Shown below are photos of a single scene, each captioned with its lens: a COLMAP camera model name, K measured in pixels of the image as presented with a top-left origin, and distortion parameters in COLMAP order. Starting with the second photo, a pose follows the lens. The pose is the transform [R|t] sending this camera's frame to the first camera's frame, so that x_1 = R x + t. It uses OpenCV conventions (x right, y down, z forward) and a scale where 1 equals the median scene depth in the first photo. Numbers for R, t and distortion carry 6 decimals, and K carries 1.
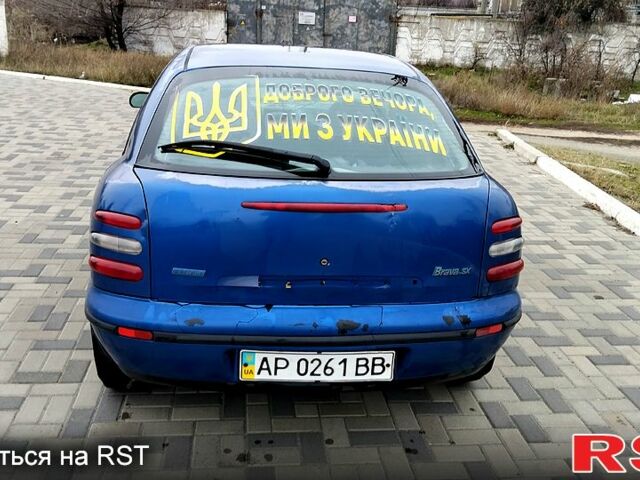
lens RADIAL K [[653.6, 0, 320.0], [0, 653.6, 240.0], [0, 0, 1]] dist [0.037995, -0.014366]
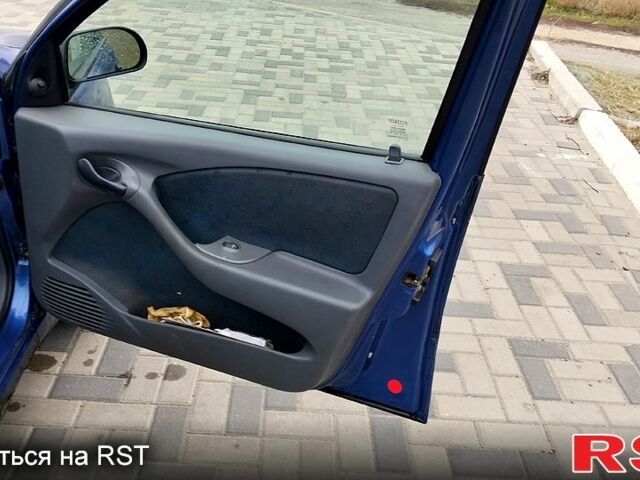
lens RADIAL K [[653.6, 0, 320.0], [0, 653.6, 240.0], [0, 0, 1]] dist [0.037995, -0.014366]
pose [[0.995016, 0.076893, -0.063479, 0.172393], [-0.063841, 0.980322, 0.186795, -0.120591], [0.076593, -0.181811, 0.980346, 0.463549]]
